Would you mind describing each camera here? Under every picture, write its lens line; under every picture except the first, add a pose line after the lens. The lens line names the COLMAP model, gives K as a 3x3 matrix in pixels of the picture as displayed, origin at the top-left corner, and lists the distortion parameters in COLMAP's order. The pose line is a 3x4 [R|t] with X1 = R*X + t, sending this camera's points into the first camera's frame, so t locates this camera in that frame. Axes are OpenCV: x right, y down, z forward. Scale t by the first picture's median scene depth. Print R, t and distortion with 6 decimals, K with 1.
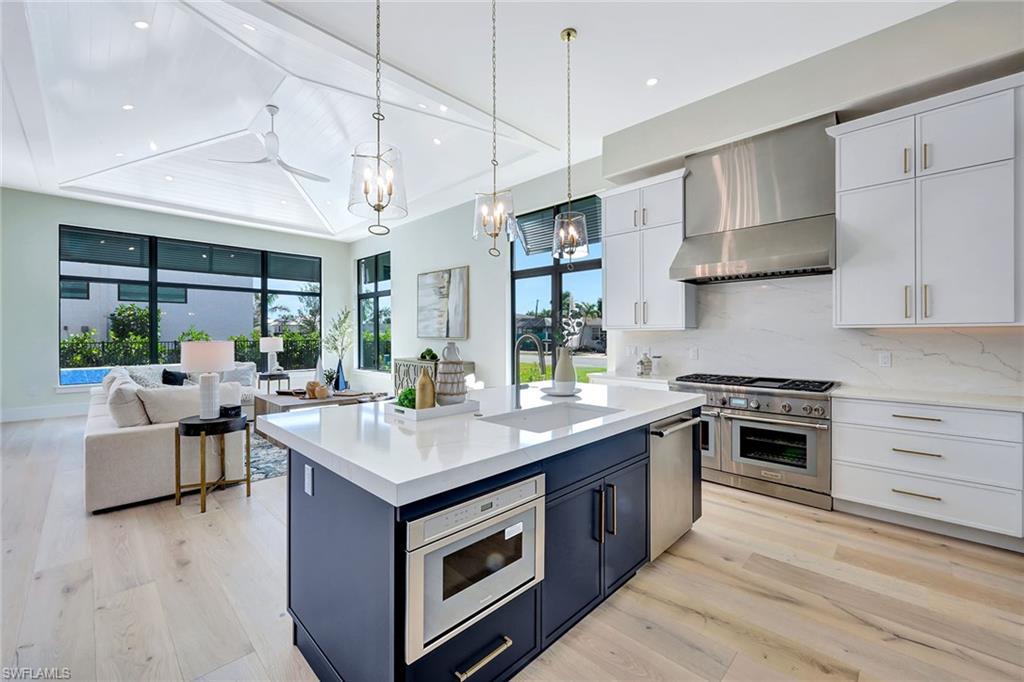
lens RADIAL K [[419.0, 0, 512.0], [0, 419.0, 341.0], [0, 0, 1]] dist [0.000545, 0.000140]
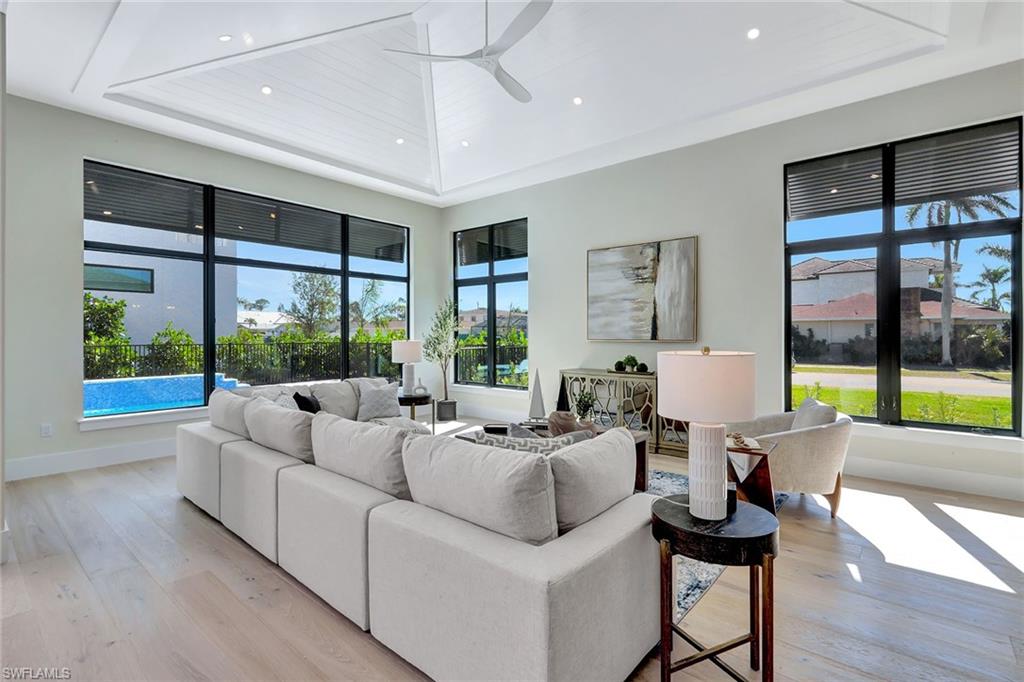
lens RADIAL K [[484.1, 0, 512.0], [0, 484.1, 341.0], [0, 0, 1]] dist [-0.000640, -0.000122]
pose [[0.997595, -0.001638, 0.069298, -0.409484], [0.001699, 0.999998, -0.000827, -0.005959], [-0.069296, 0.000942, 0.997596, 0.199265]]
